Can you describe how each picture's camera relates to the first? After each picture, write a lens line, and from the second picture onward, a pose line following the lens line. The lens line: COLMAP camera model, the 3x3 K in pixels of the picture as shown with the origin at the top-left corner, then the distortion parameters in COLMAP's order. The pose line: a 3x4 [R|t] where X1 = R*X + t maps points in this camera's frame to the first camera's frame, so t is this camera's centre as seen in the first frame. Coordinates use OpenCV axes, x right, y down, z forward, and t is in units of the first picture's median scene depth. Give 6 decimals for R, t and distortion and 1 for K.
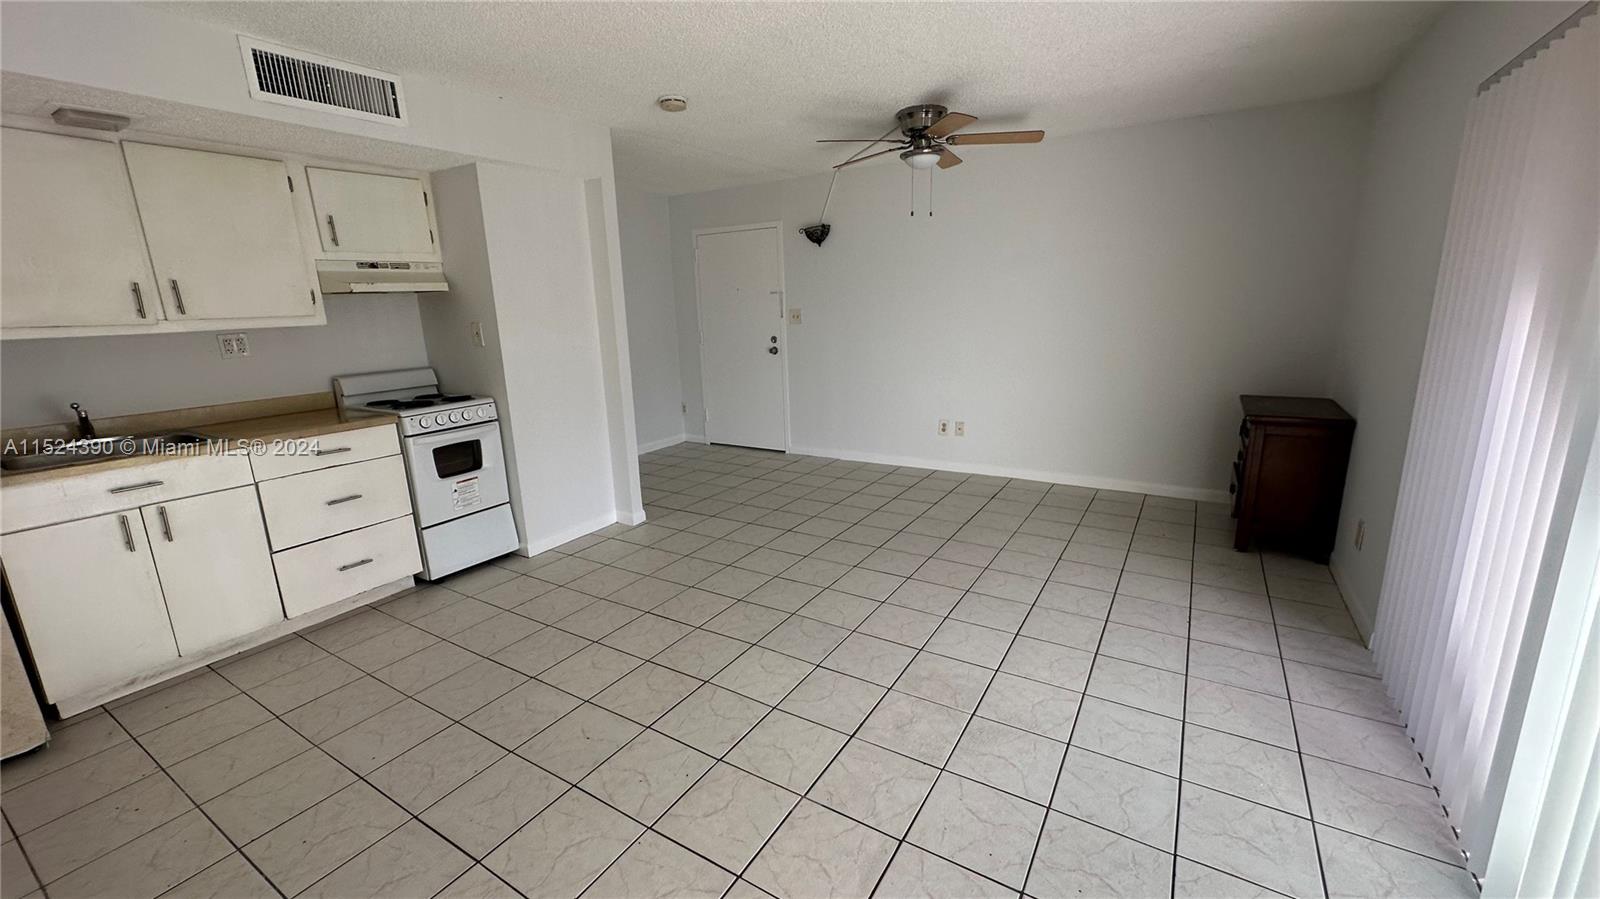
lens RADIAL K [[652.1, 0, 792.1], [0, 652.1, 453.3], [0, 0, 1]] dist [0.000869, 0.000265]
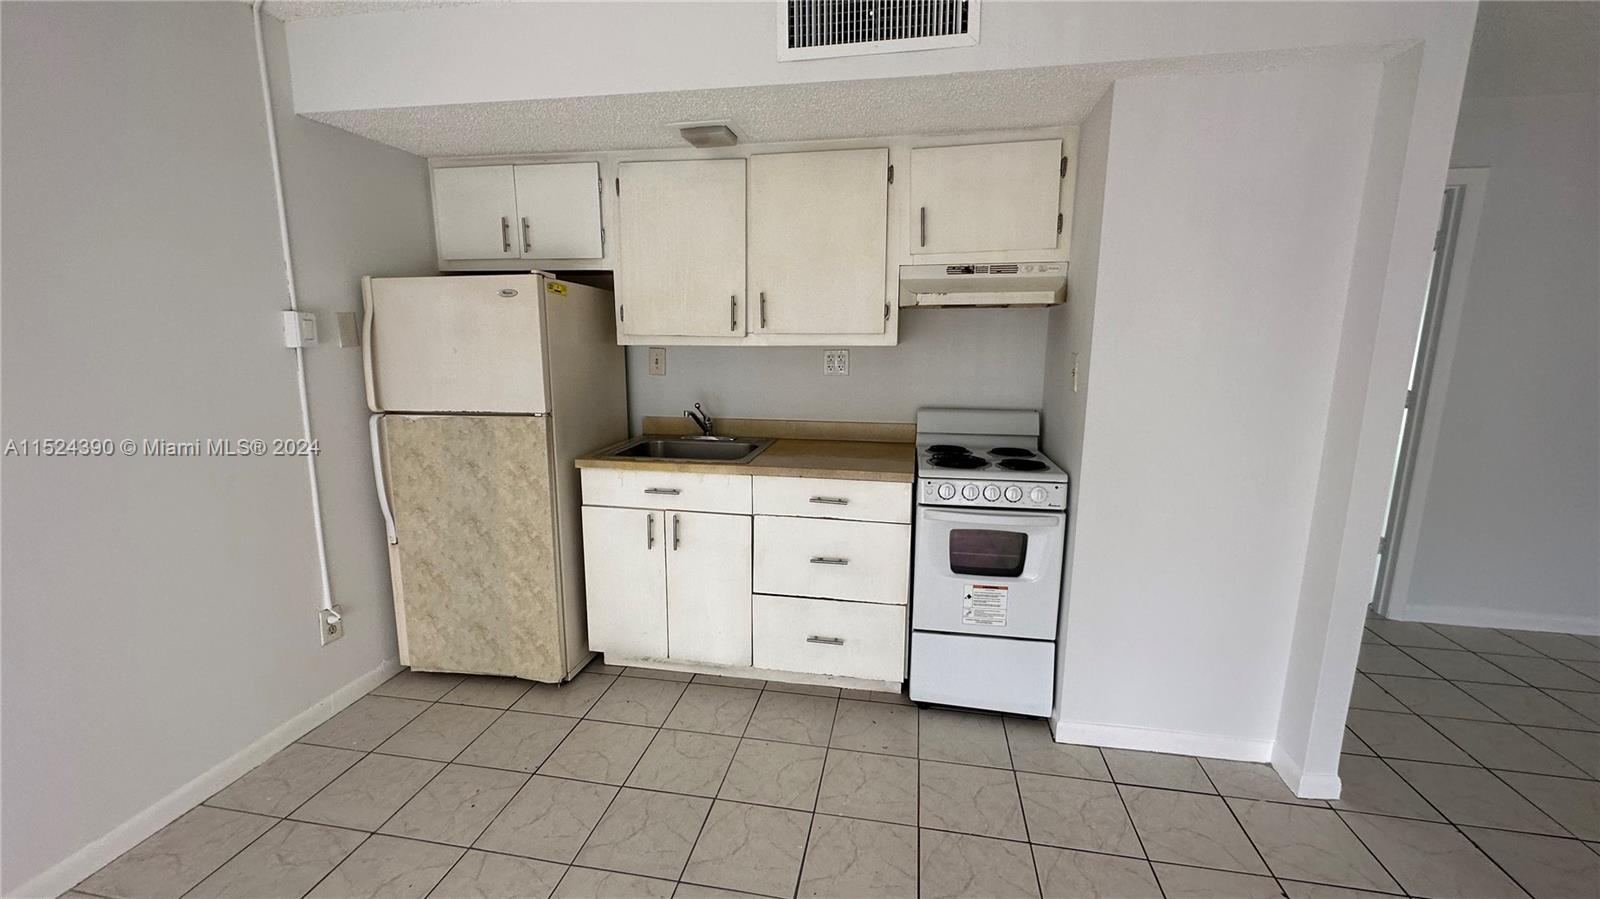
lens RADIAL K [[642.1, 0, 799.2], [0, 642.1, 453.0], [0, 0, 1]] dist [-0.000265, 0.000035]
pose [[0.371567, 0.202134, -0.906134, -0.008107], [-0.225749, 0.966389, 0.123005, -0.138163], [0.900542, 0.158854, 0.404710, 0.587101]]
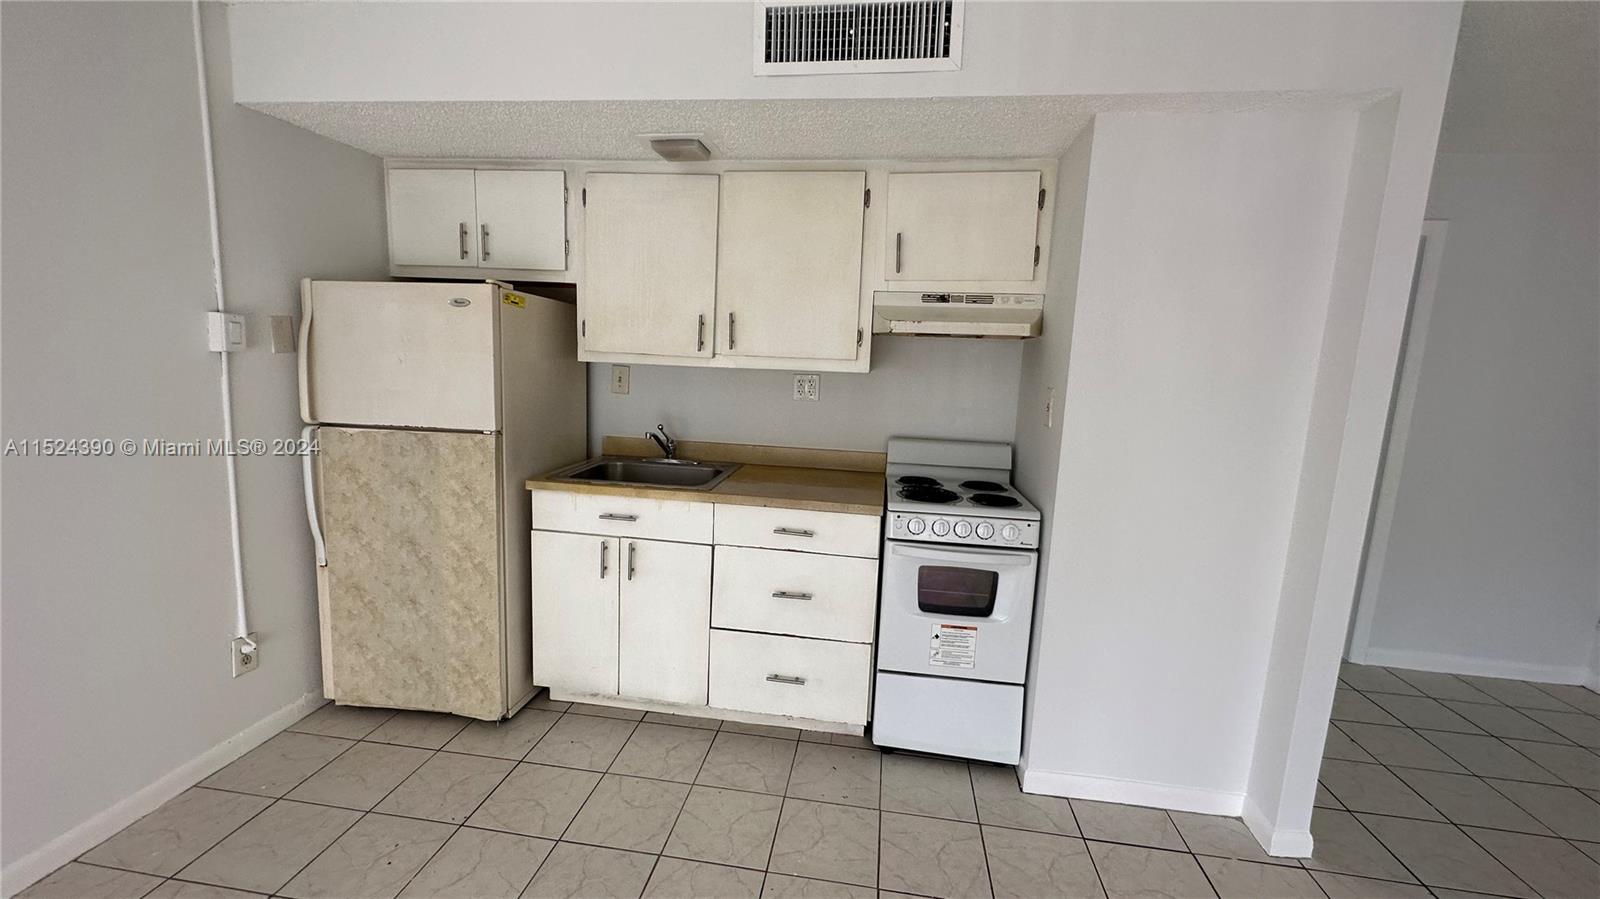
lens RADIAL K [[642.1, 0, 799.2], [0, 642.1, 453.0], [0, 0, 1]] dist [-0.000265, 0.000035]
pose [[0.406370, 0.185468, -0.894687, -0.036679], [-0.259884, 0.962201, 0.081423, -0.144532], [0.875970, 0.199427, 0.439210, 0.603764]]
